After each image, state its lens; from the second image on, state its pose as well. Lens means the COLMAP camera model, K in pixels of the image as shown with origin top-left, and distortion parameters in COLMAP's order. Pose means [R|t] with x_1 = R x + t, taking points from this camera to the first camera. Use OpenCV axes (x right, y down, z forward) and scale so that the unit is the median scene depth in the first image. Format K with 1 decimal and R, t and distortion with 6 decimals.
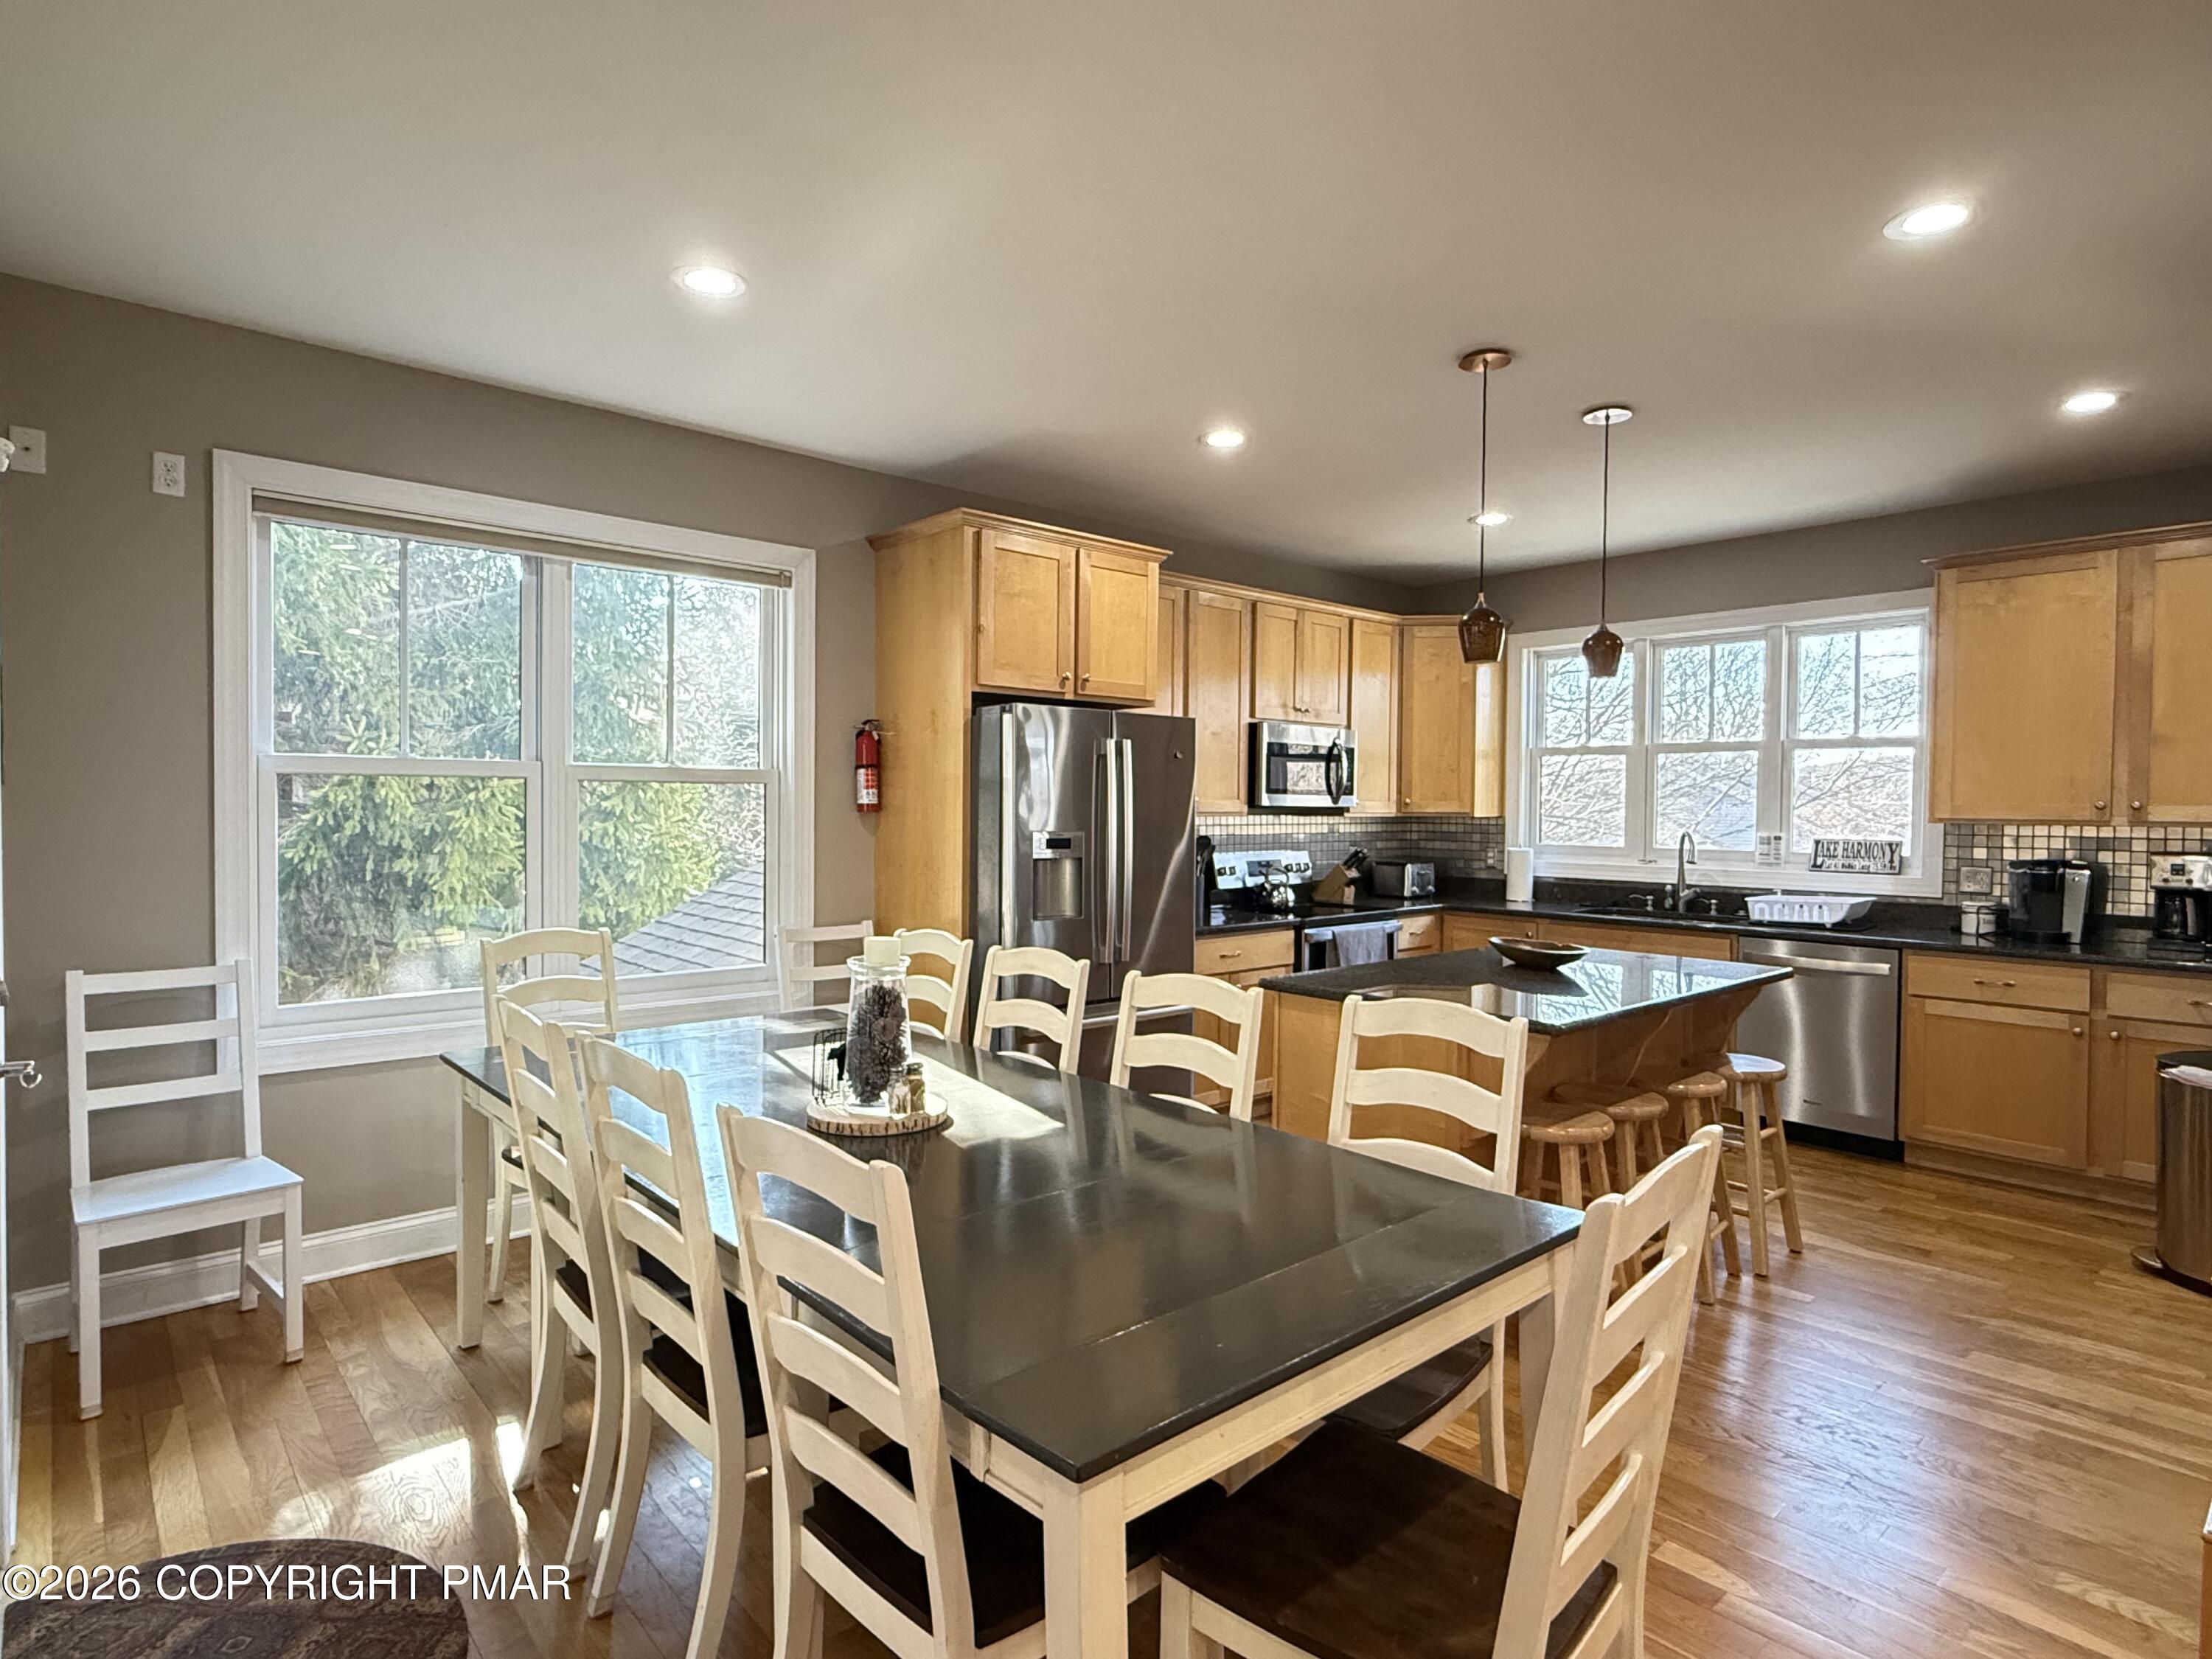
lens RADIAL K [[1199.6, 0, 1104.5], [0, 1199.6, 842.7], [0, 0, 1]] dist [0.003881, -0.001002]
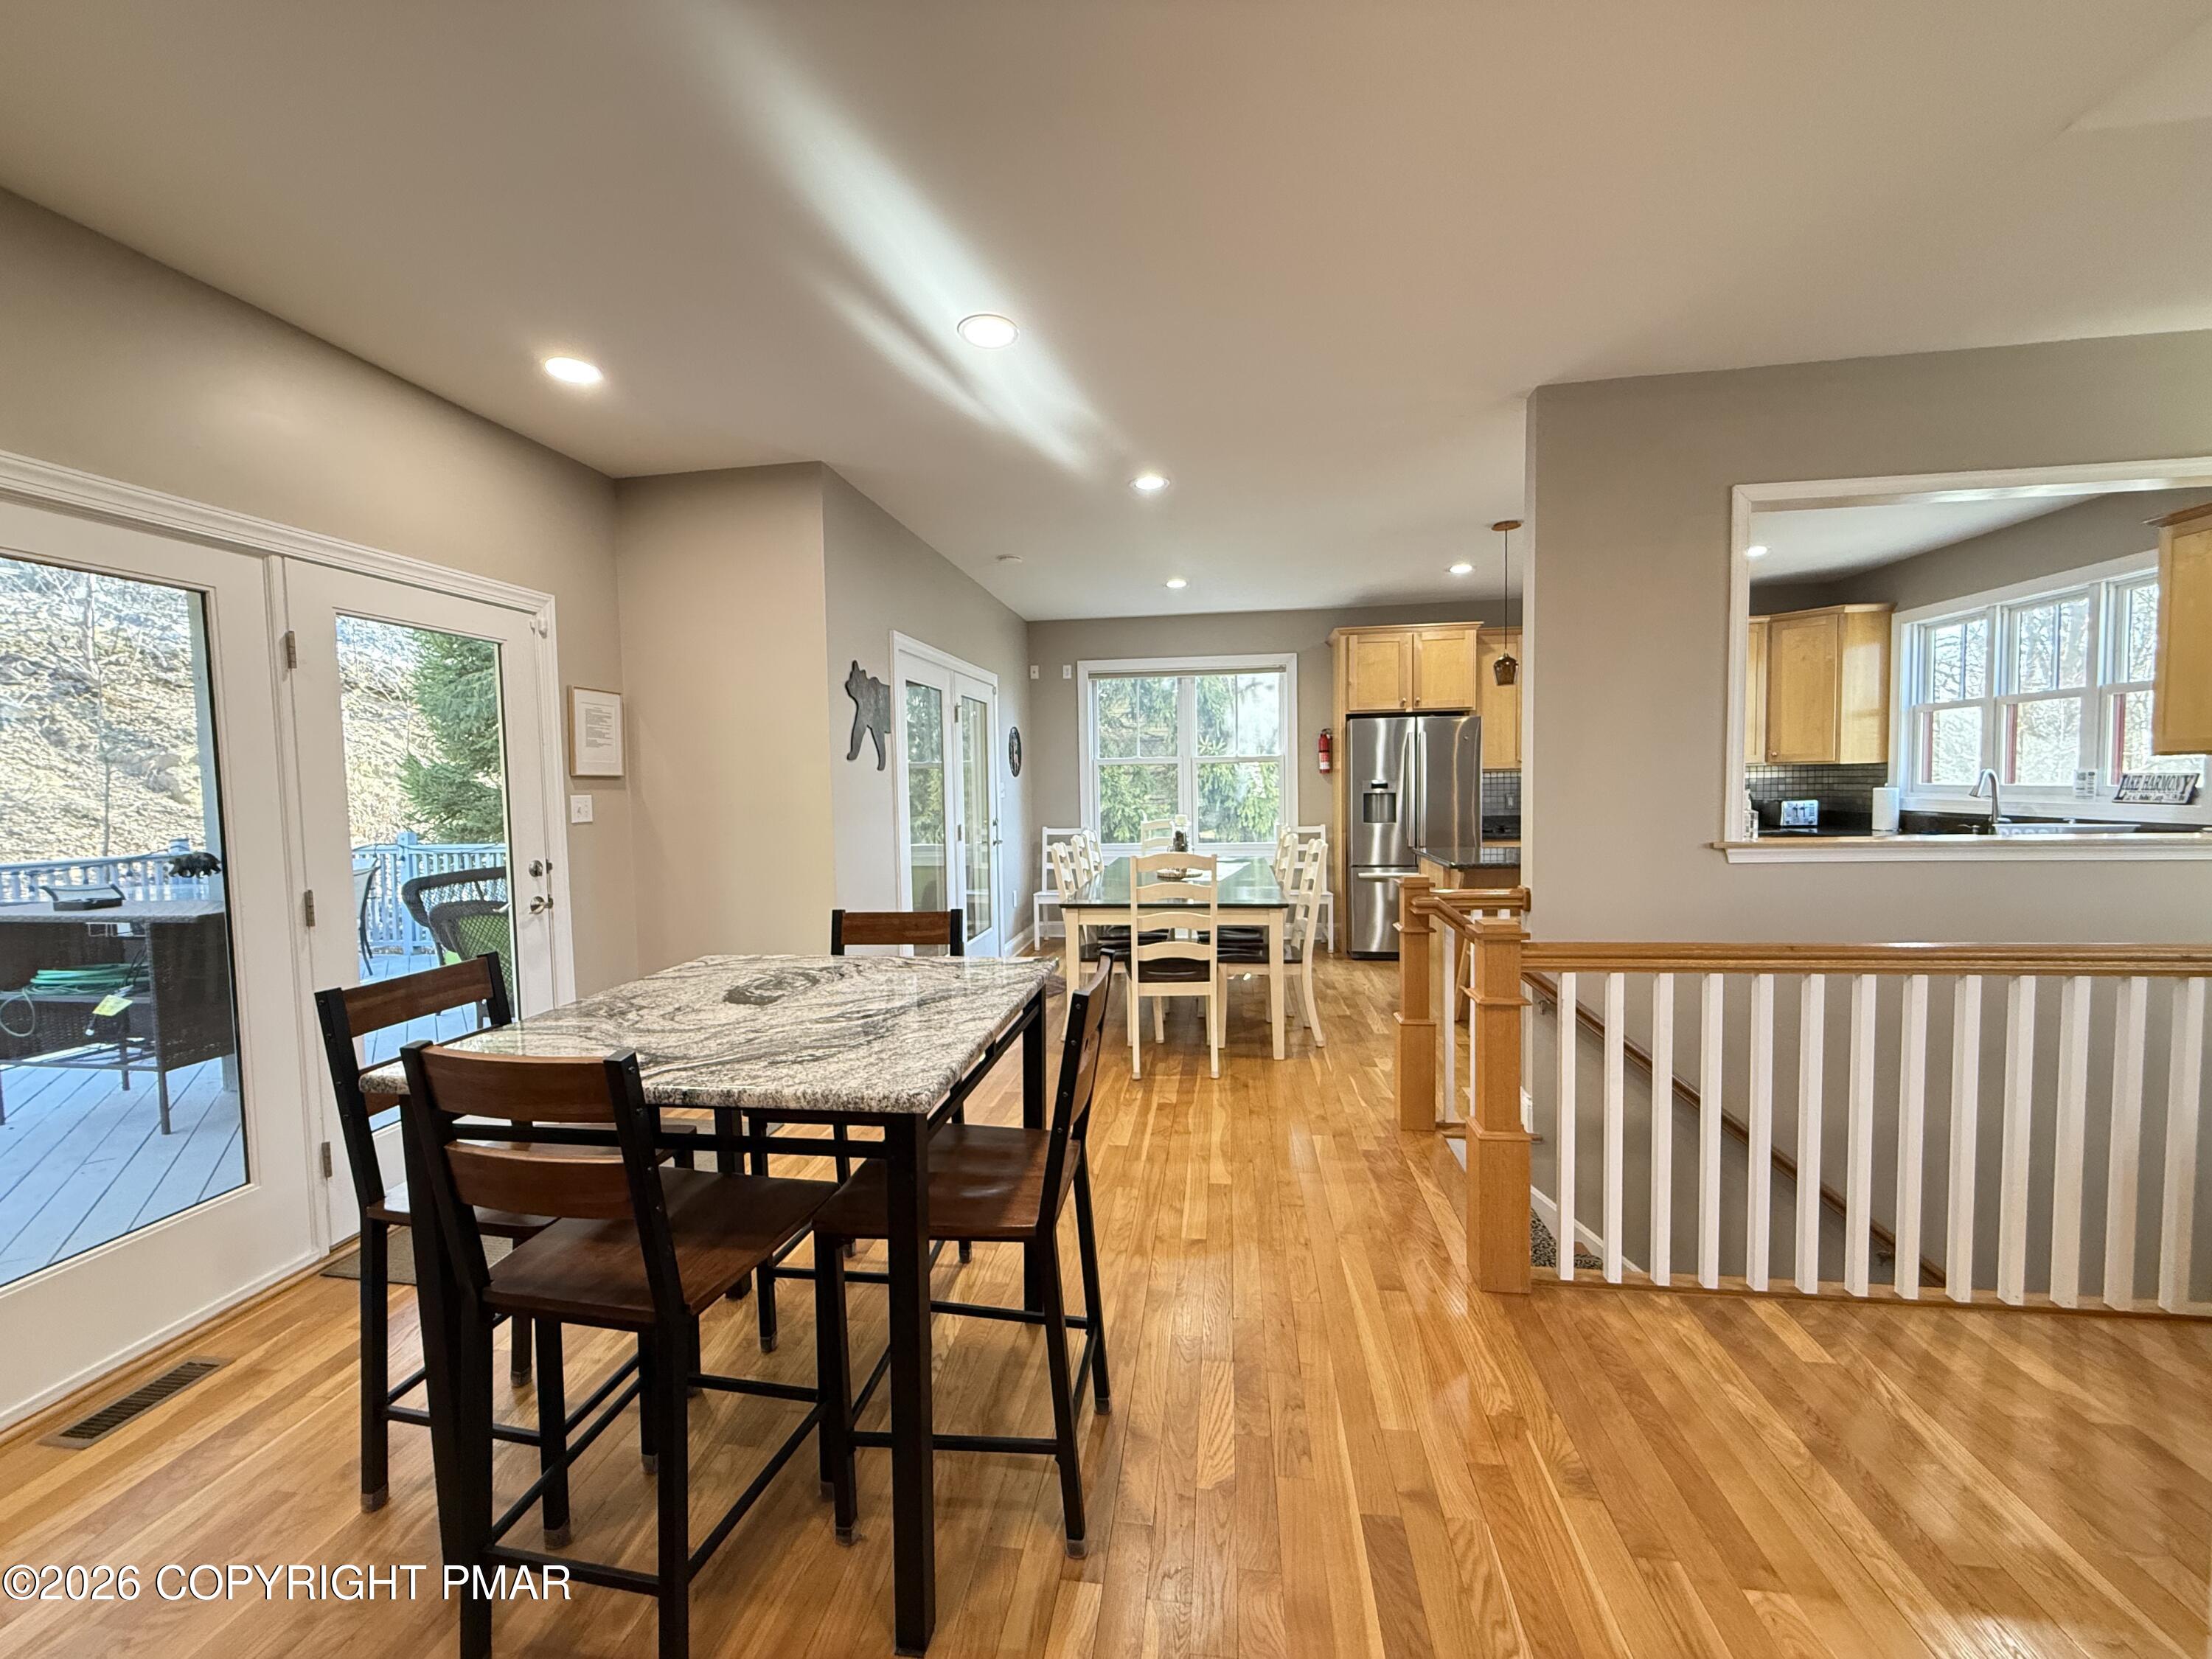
lens RADIAL K [[877.0, 0, 1109.2], [0, 877.0, 826.5], [0, 0, 1]] dist [0.000761, -0.000275]
pose [[0.649039, 0.018664, -0.760526, 0.860420], [0.002407, 0.999644, 0.026586, 0.031281], [0.760751, -0.019086, 0.648763, -0.341268]]
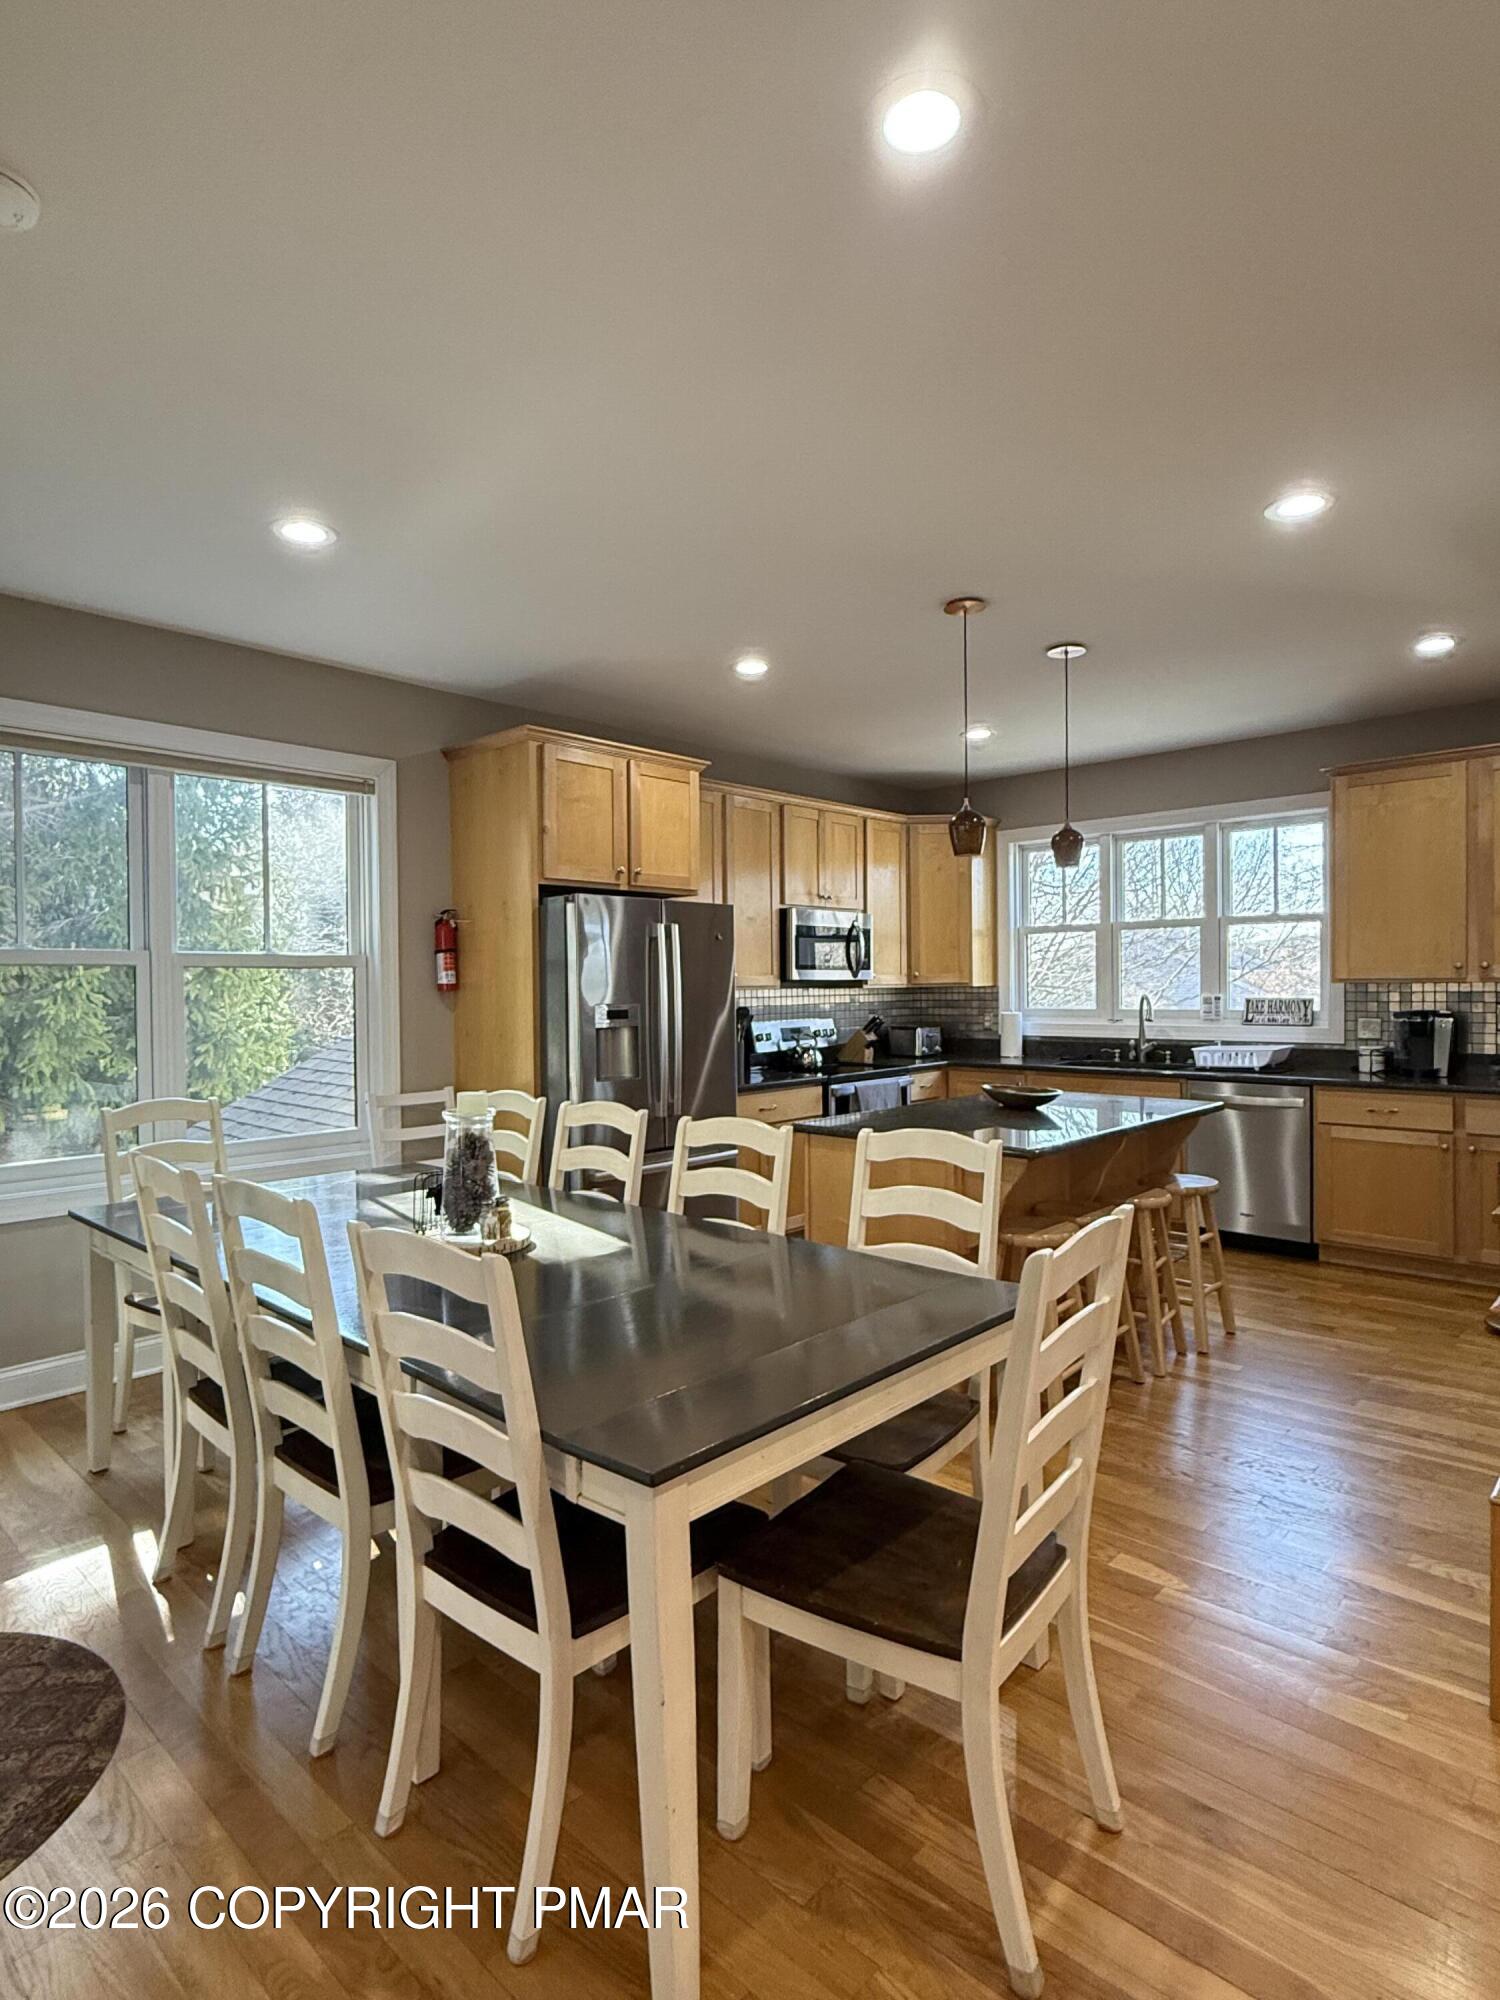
lens RADIAL K [[1084.7, 0, 759.1], [0, 1084.7, 998.0], [0, 0, 1]] dist [0.003881, -0.001002]
pose [[0.995138, -0.020408, 0.096350, -0.002646], [0.022207, 0.999598, -0.017632, 0.006885], [-0.095951, 0.019686, 0.995191, -0.057590]]
